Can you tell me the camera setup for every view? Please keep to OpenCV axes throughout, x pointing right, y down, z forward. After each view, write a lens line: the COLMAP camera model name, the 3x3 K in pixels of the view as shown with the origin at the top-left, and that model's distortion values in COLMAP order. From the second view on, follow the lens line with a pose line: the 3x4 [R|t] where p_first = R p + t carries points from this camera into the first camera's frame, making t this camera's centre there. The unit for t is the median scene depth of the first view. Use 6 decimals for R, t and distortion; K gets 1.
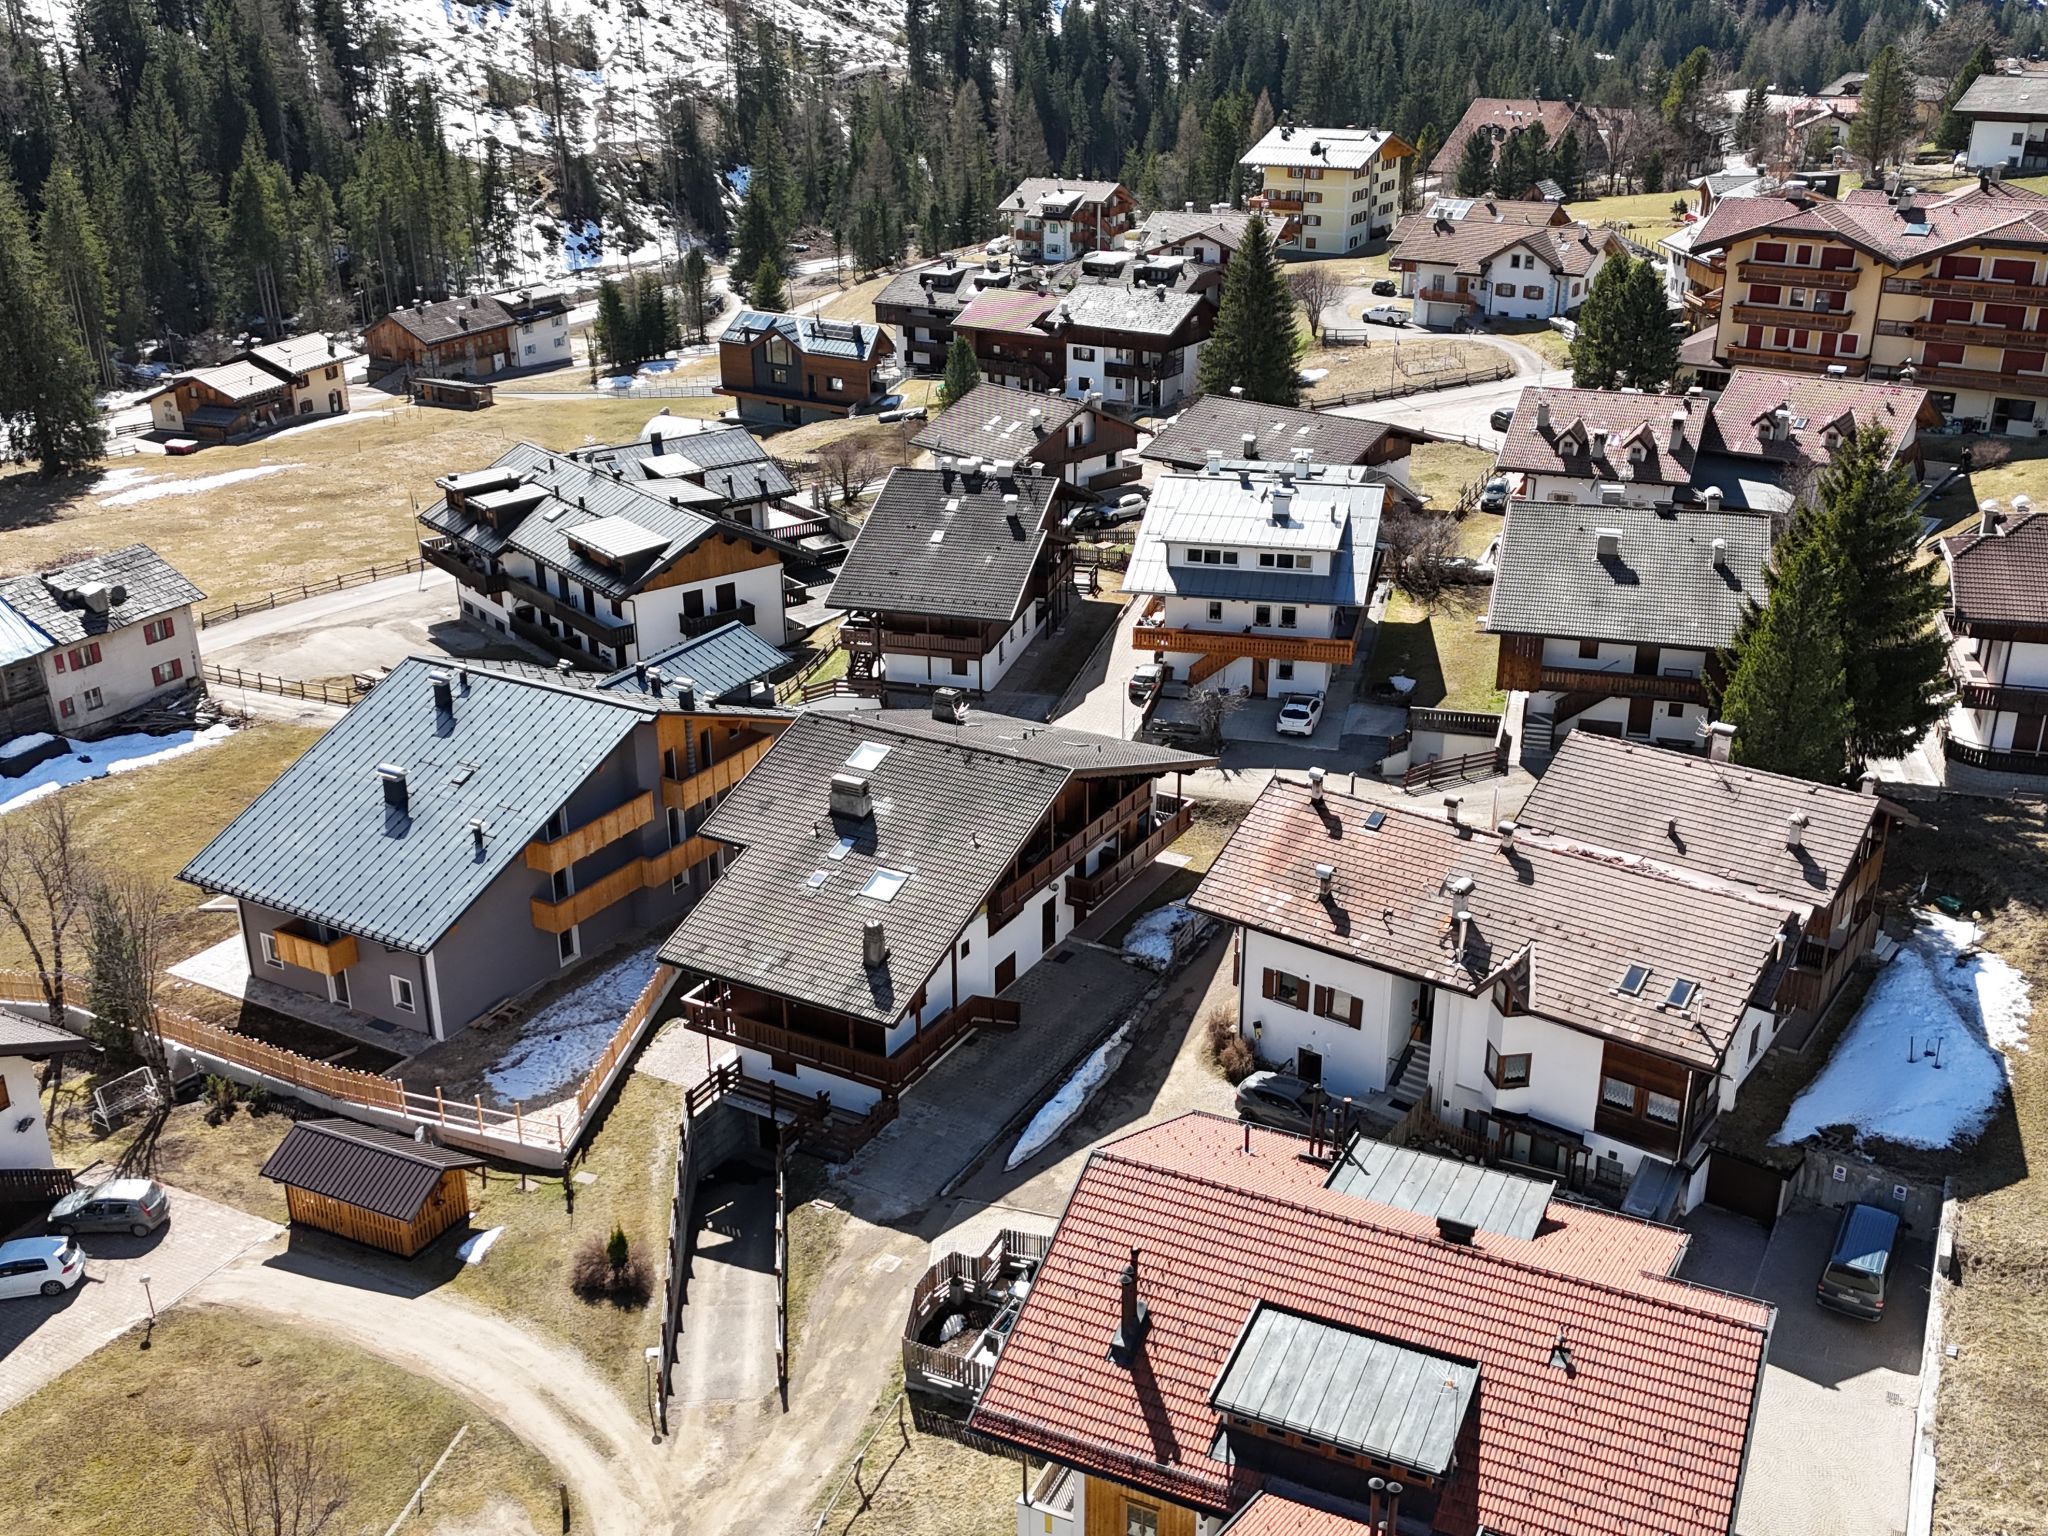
lens RADIAL K [[1994.9, 0, 1024.0], [0, 1994.9, 768.0], [0, 0, 1]] dist [0.100011, -0.138448]
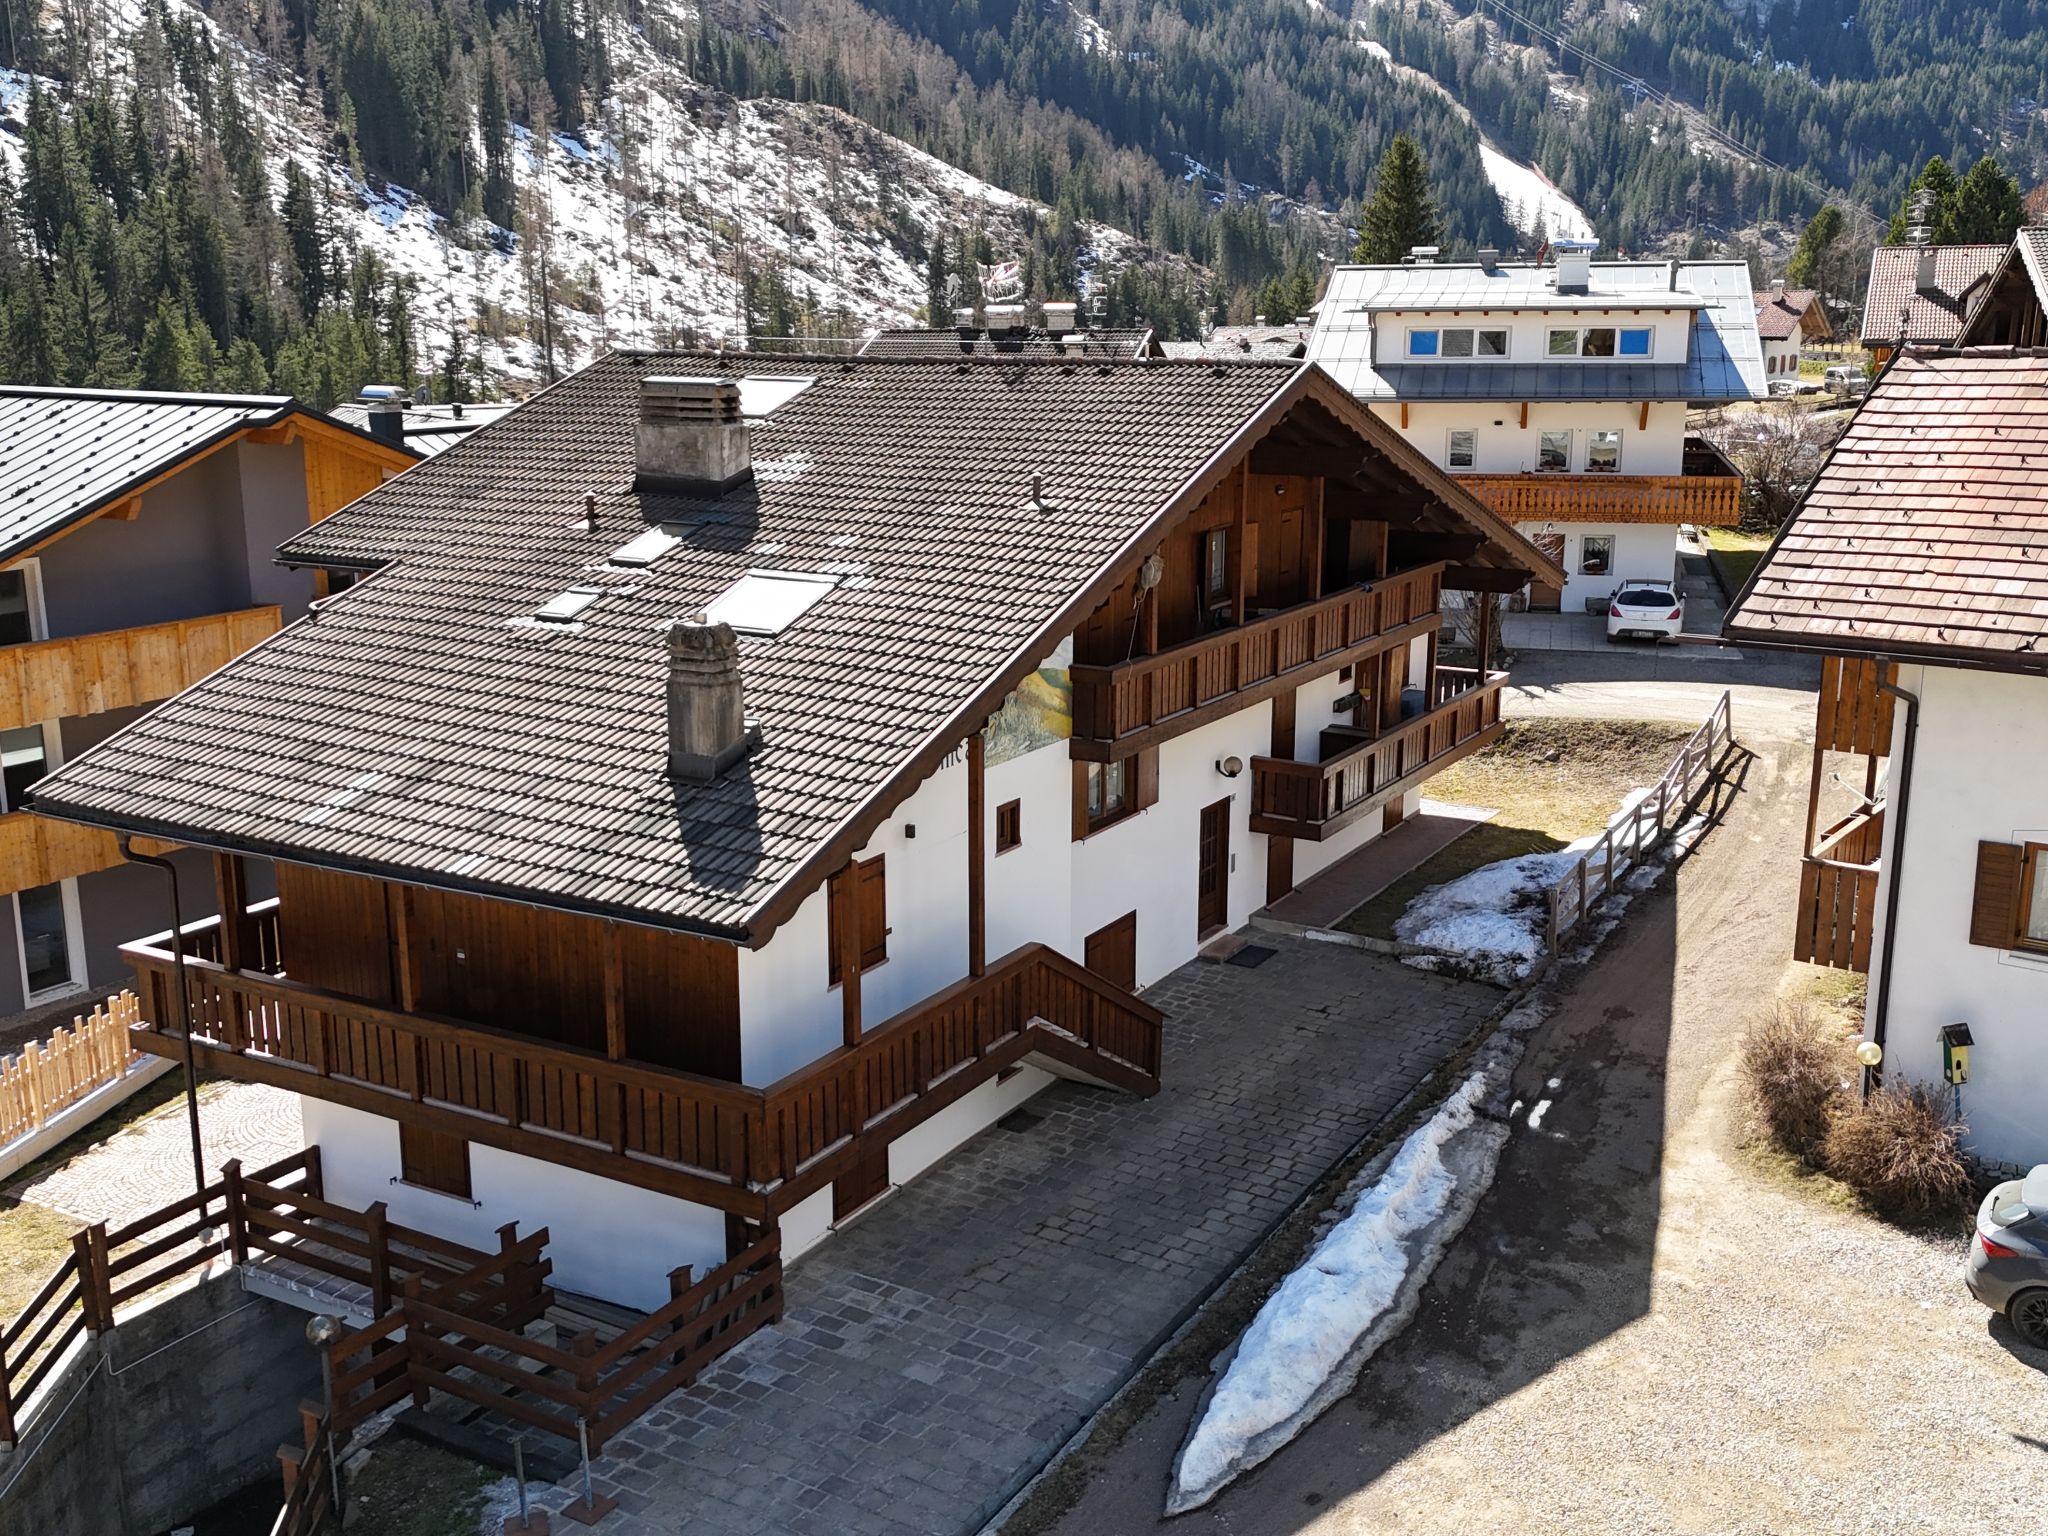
lens RADIAL K [[1994.9, 0, 1024.0], [0, 1994.9, 768.0], [0, 0, 1]] dist [0.100011, -0.138448]
pose [[0.999943, 0.007558, -0.007496, -0.017470], [-0.008731, 0.985169, -0.171366, 0.099558], [0.006090, 0.171422, 0.985179, 0.479298]]
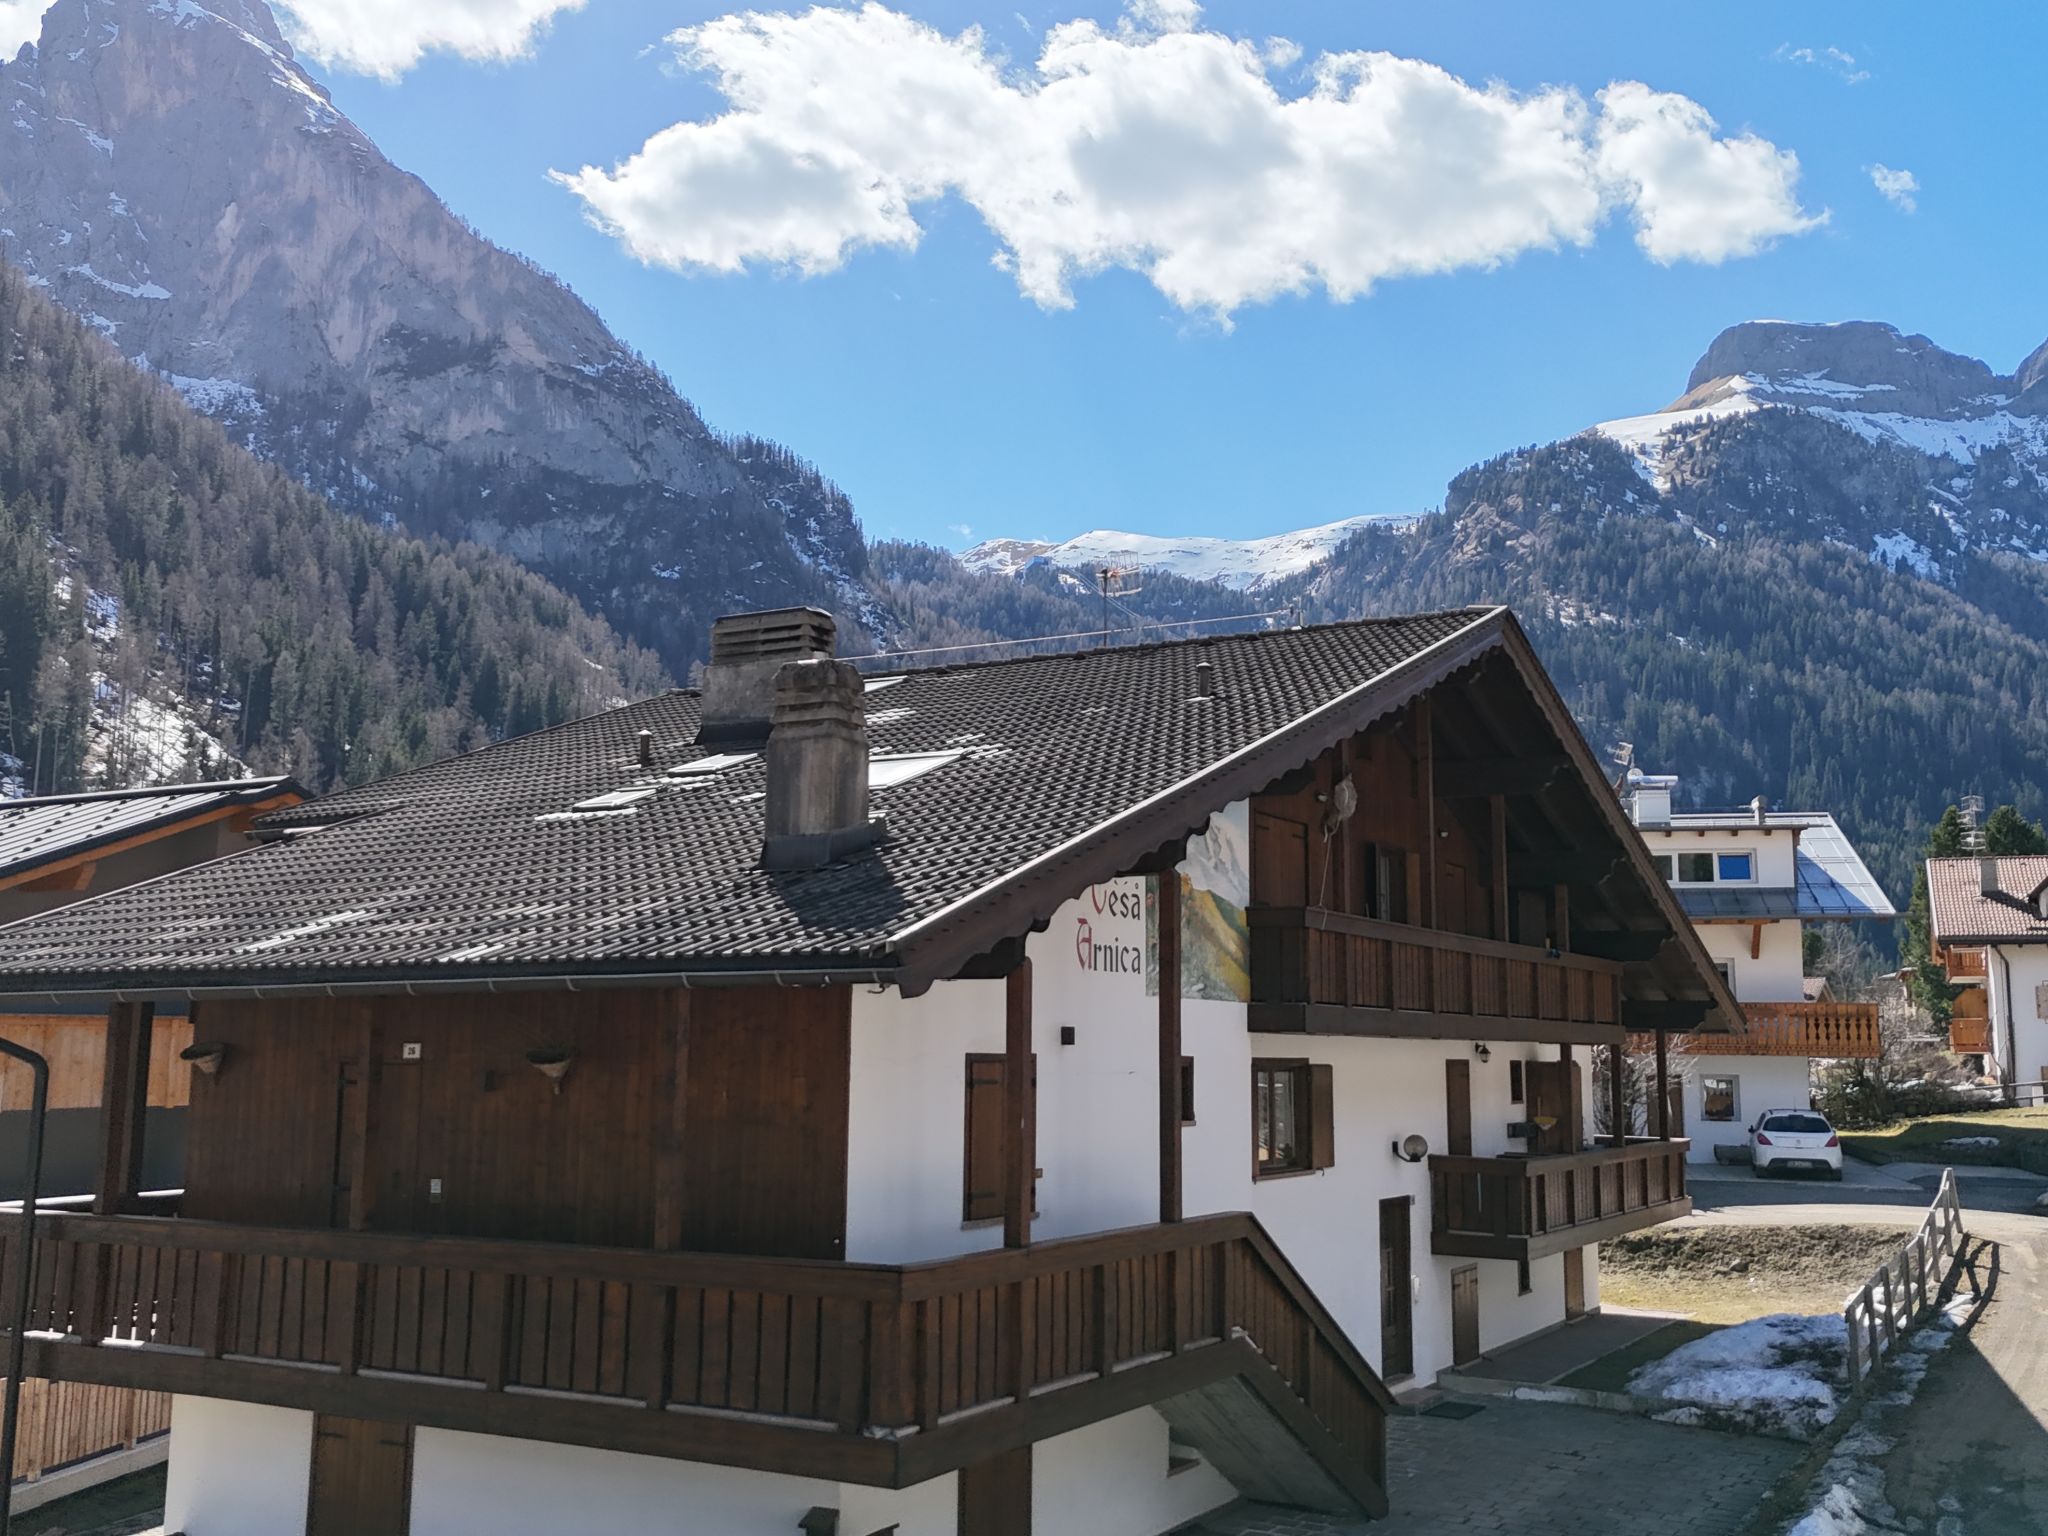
lens RADIAL K [[1999.5, 0, 1024.0], [0, 1999.5, 768.0], [0, 0, 1]] dist [0.047795, -0.002023]
pose [[0.999870, 0.016107, -0.001122, -0.035529], [-0.014356, 0.855057, -0.518335, 0.133804], [-0.007389, 0.518283, 0.855177, 0.549020]]
